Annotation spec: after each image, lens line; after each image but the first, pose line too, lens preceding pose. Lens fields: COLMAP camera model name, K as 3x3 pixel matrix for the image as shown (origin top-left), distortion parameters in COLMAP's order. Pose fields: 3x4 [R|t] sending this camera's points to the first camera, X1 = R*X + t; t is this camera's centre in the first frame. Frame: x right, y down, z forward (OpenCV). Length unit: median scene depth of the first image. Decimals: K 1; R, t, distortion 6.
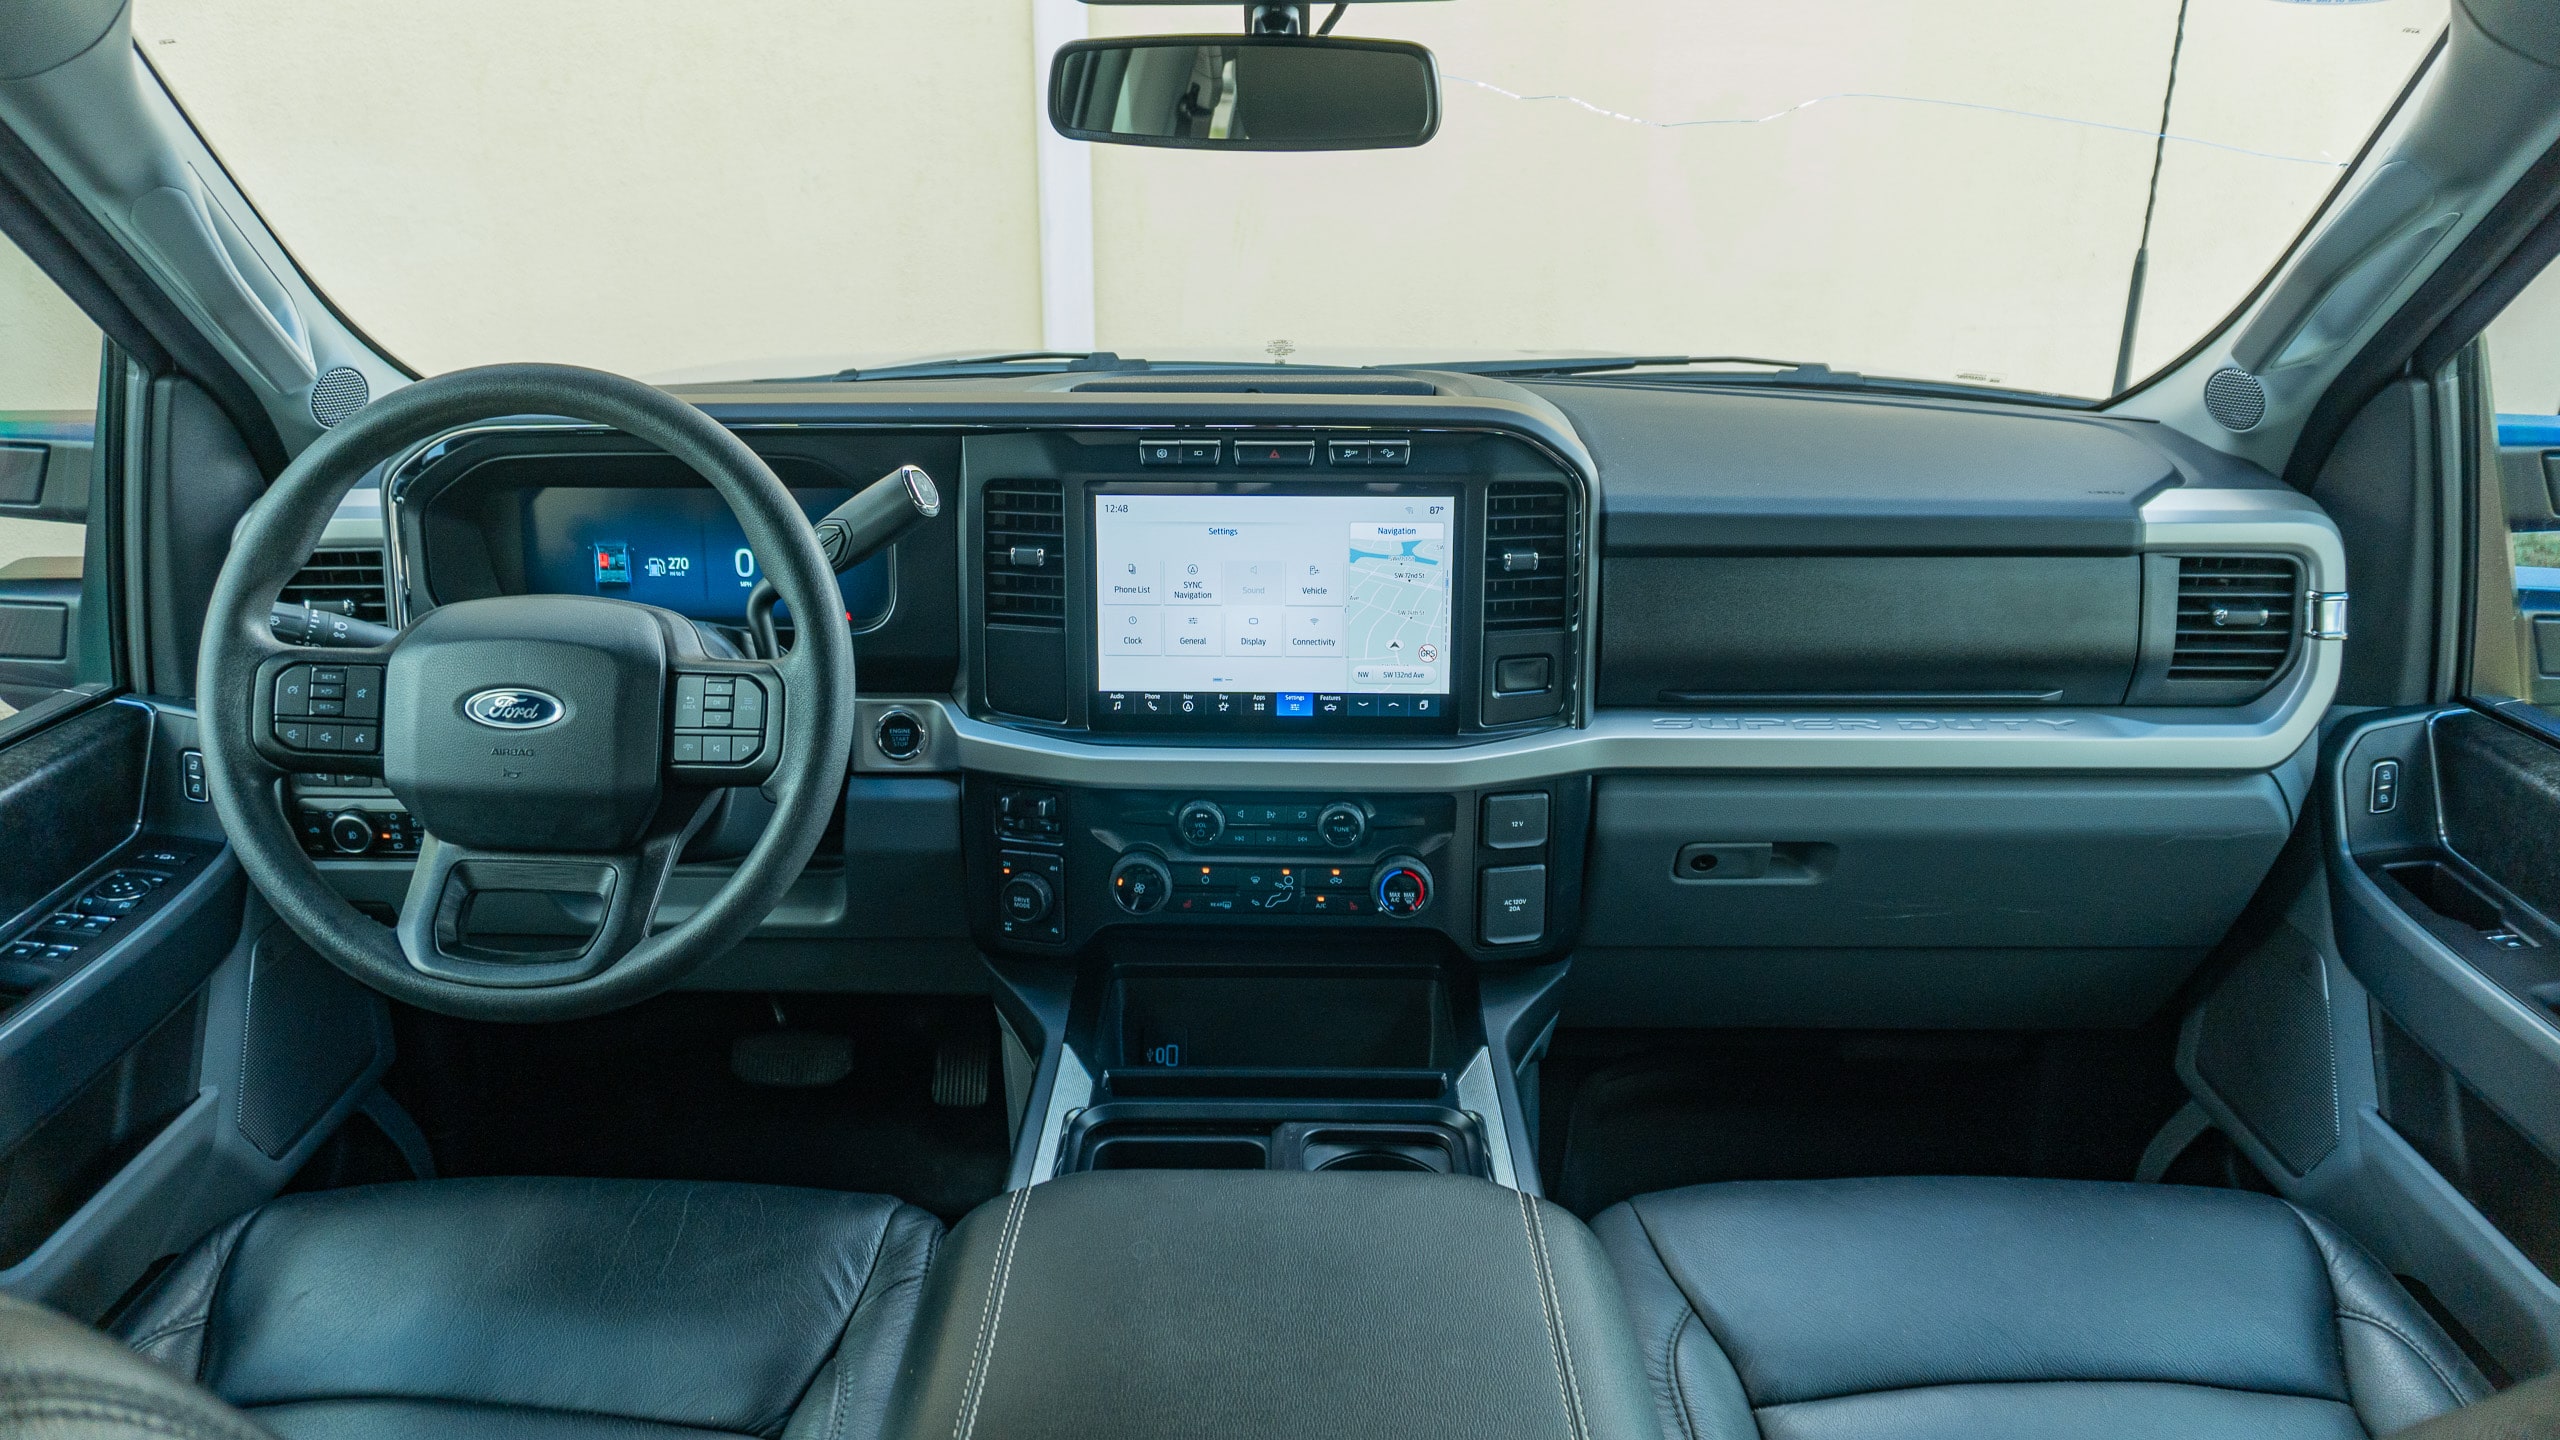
lens RADIAL K [[1745.6, 0, 1245.5], [0, 1745.6, 730.8], [0, 0, 1]] dist [-0.019975, -0.001794]
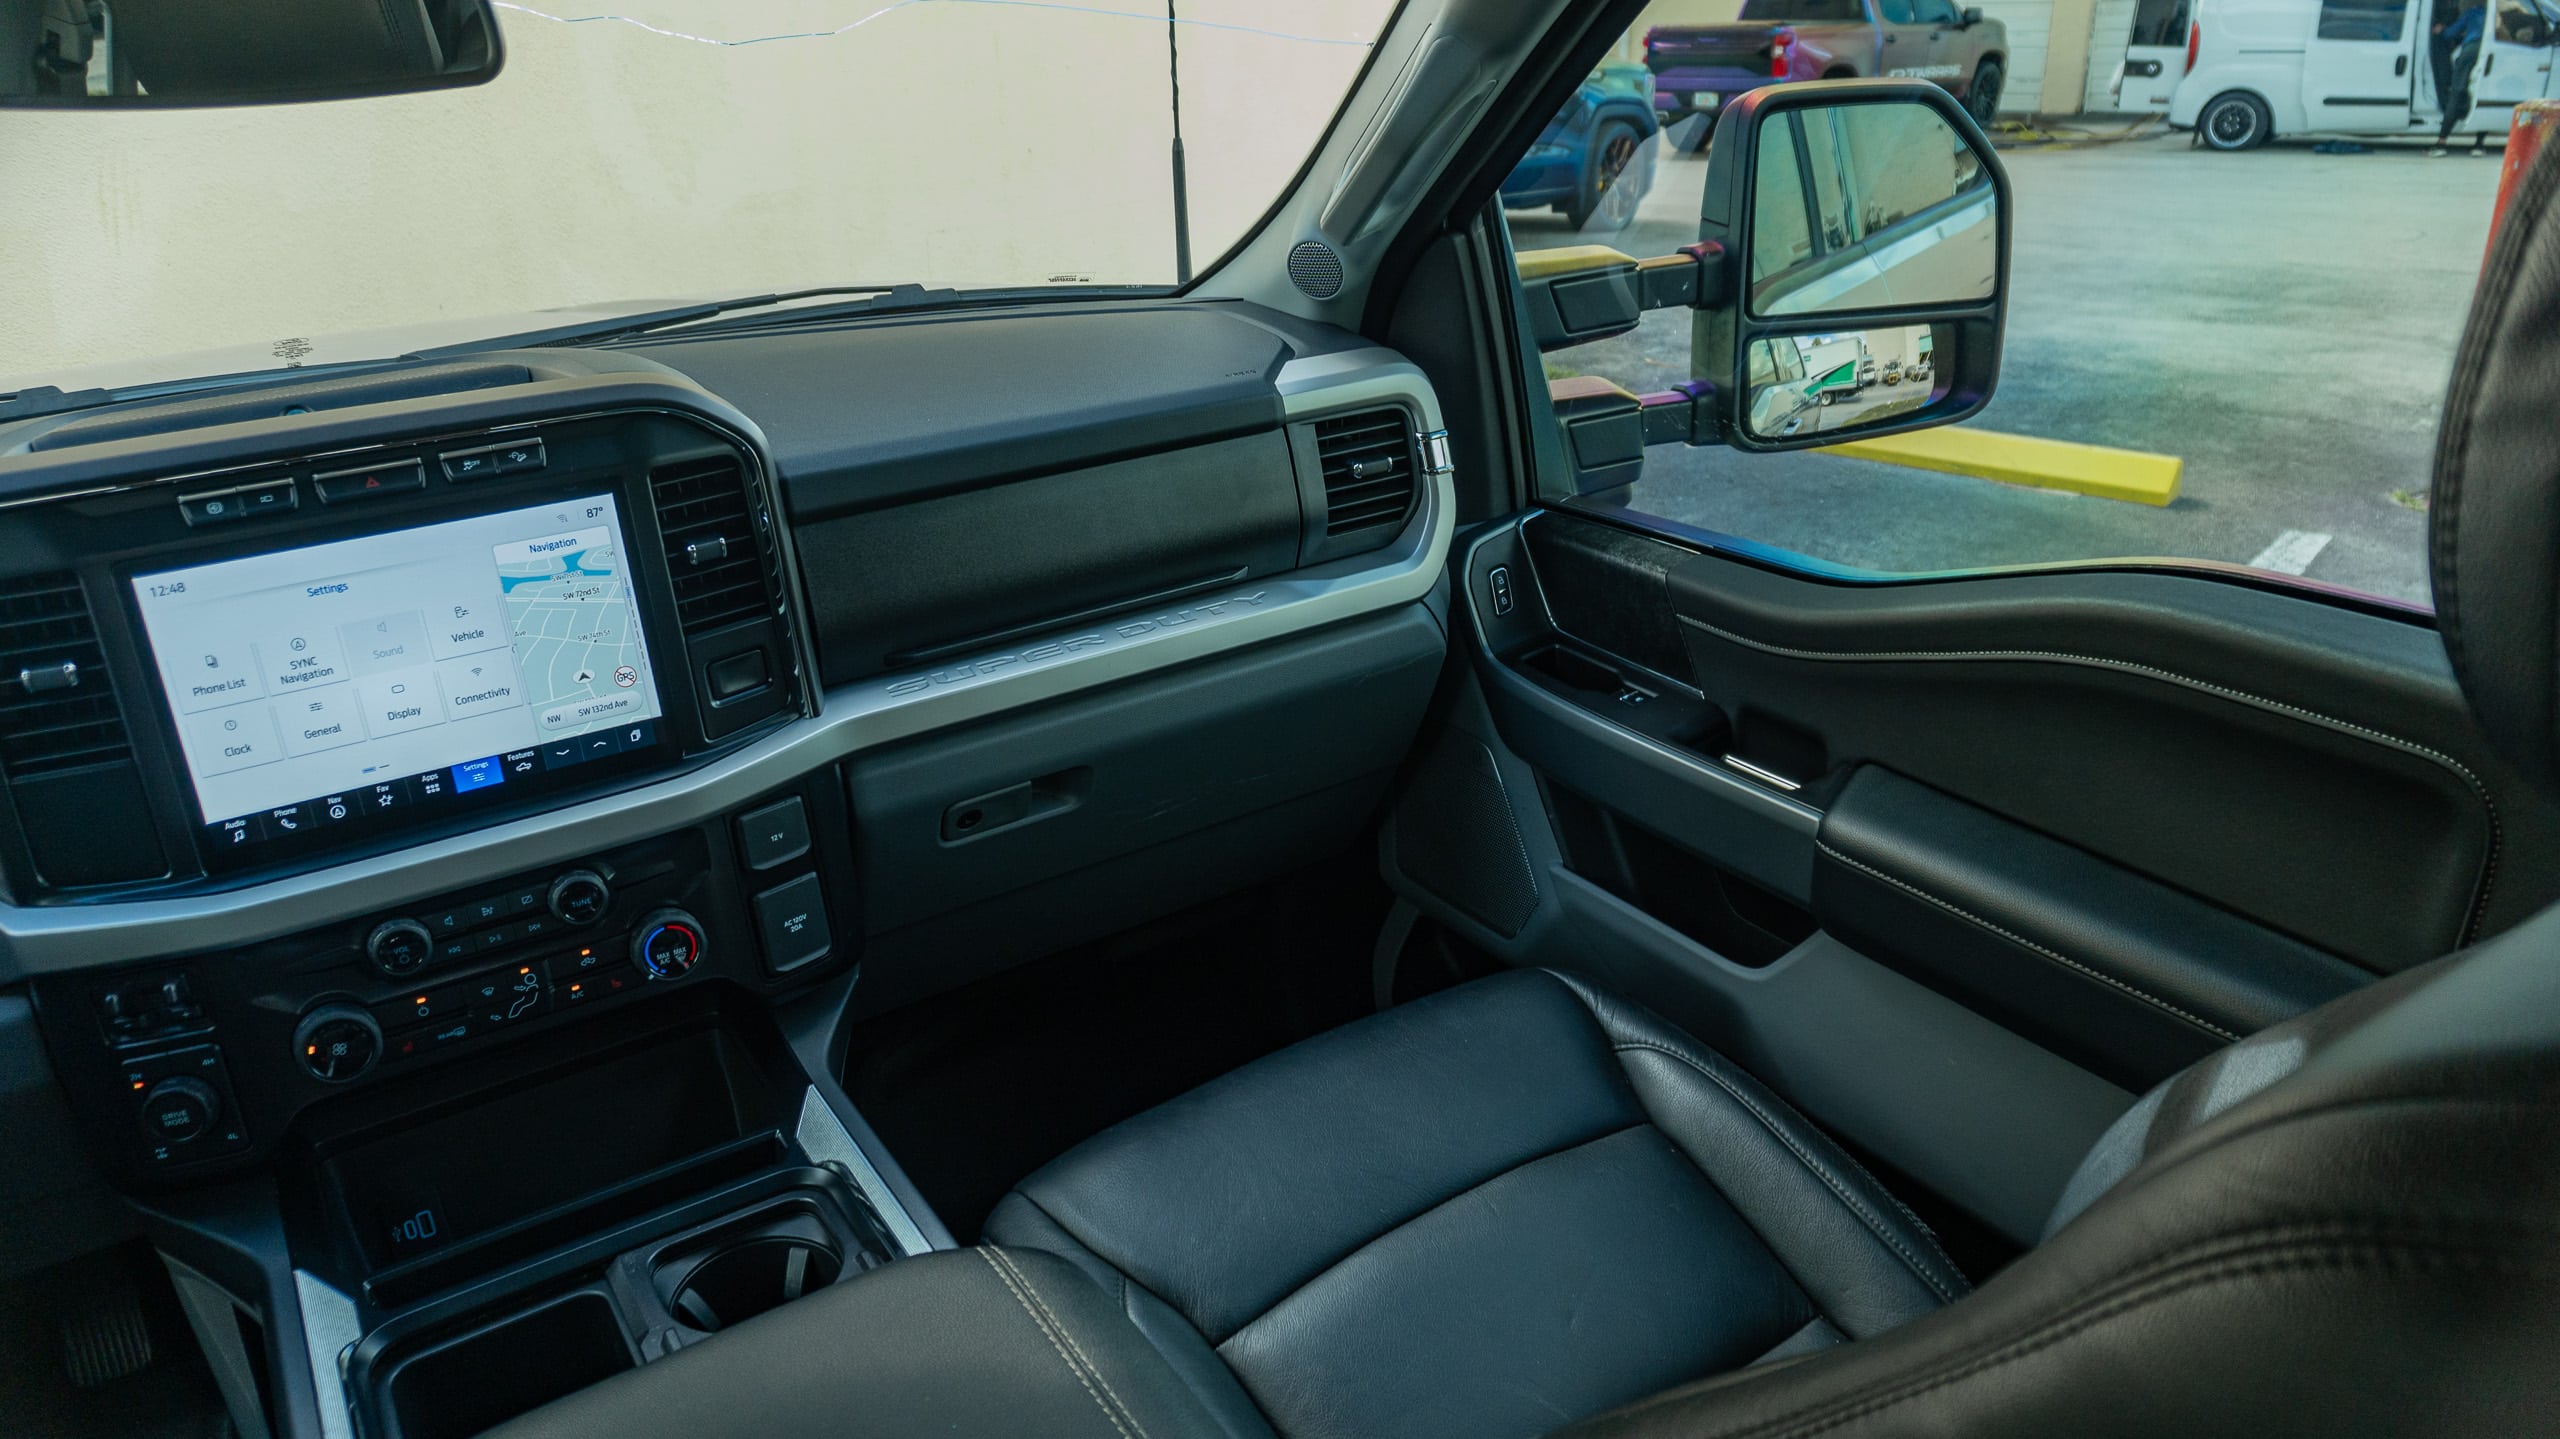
lens RADIAL K [[1725.8, 0, 1281.3], [0, 1725.8, 729.1], [0, 0, 1]] dist [-0.022295, -0.002203]
pose [[0.823619, -0.251796, 0.508184, -0.066867], [0.228834, 0.967405, 0.108457, -0.037232], [-0.518929, 0.026962, 0.854392, 0.106327]]
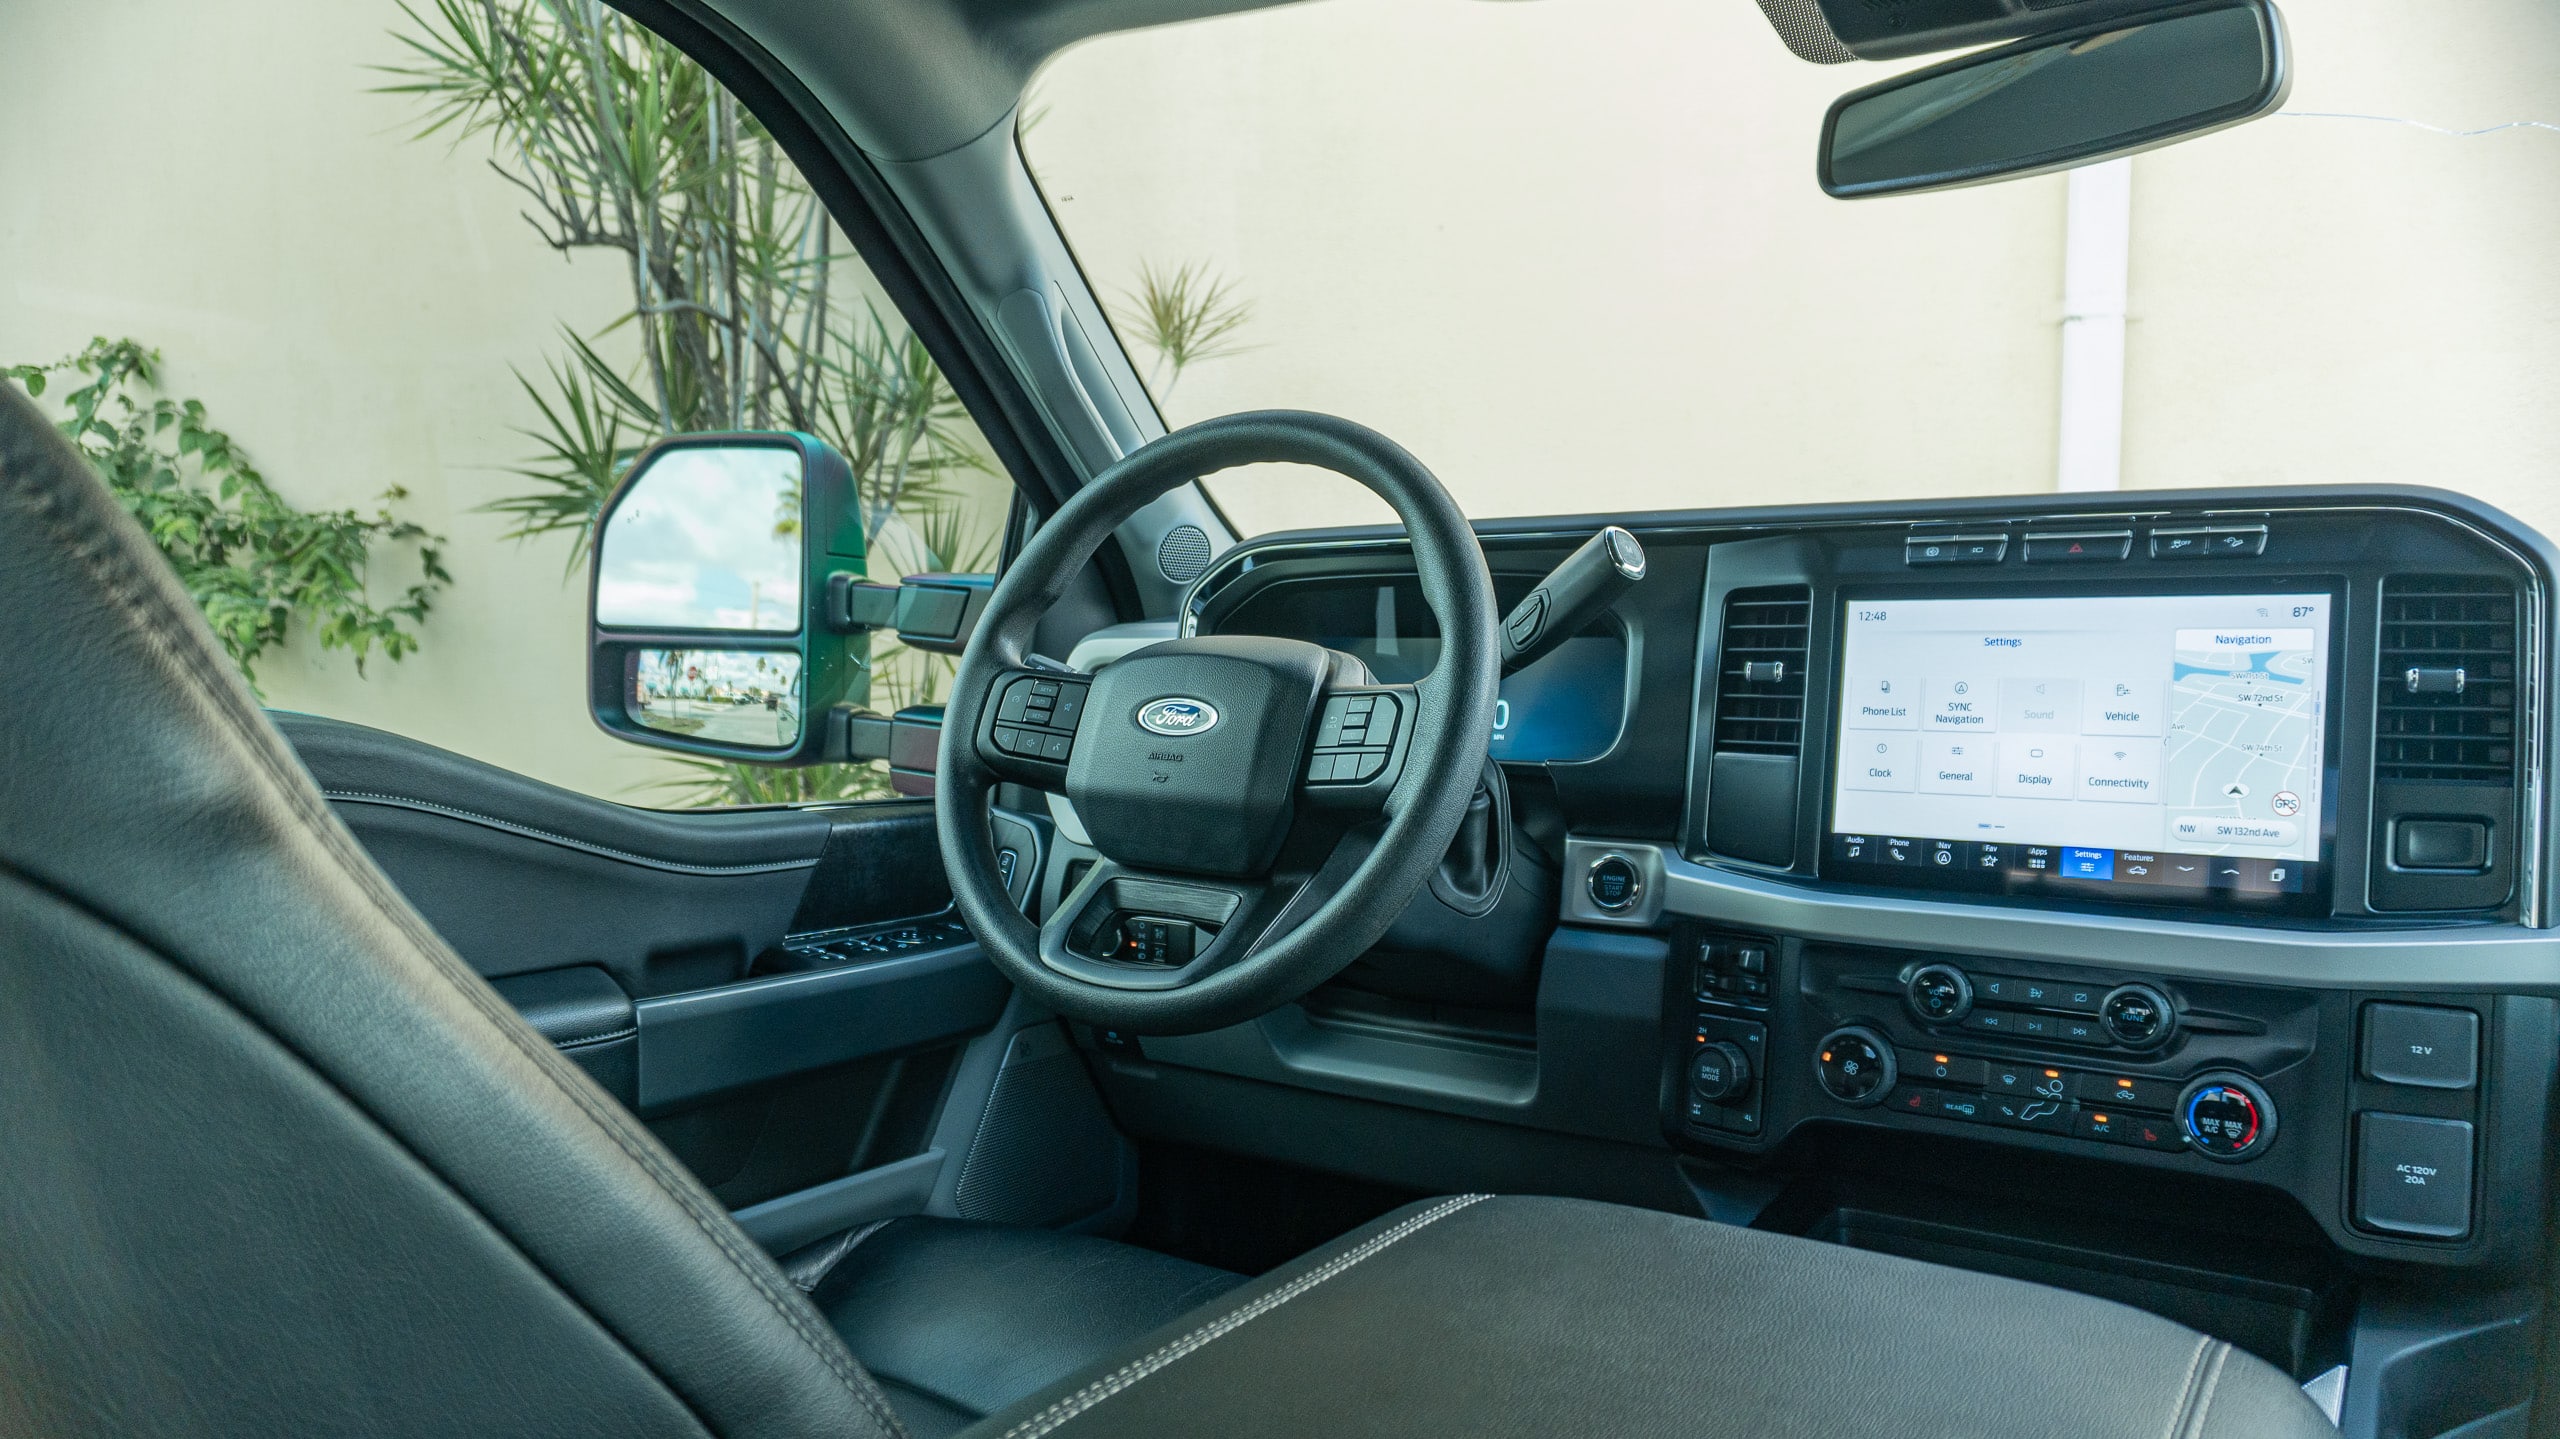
lens RADIAL K [[1722.9, 0, 1282.0], [0, 1722.9, 750.4], [0, 0, 1]] dist [-0.007461, -0.003939]
pose [[0.840062, 0.037798, -0.541173, 0.139617], [-0.196902, 0.950785, -0.239243, 0.190559], [0.505496, 0.307537, 0.806160, 0.192793]]
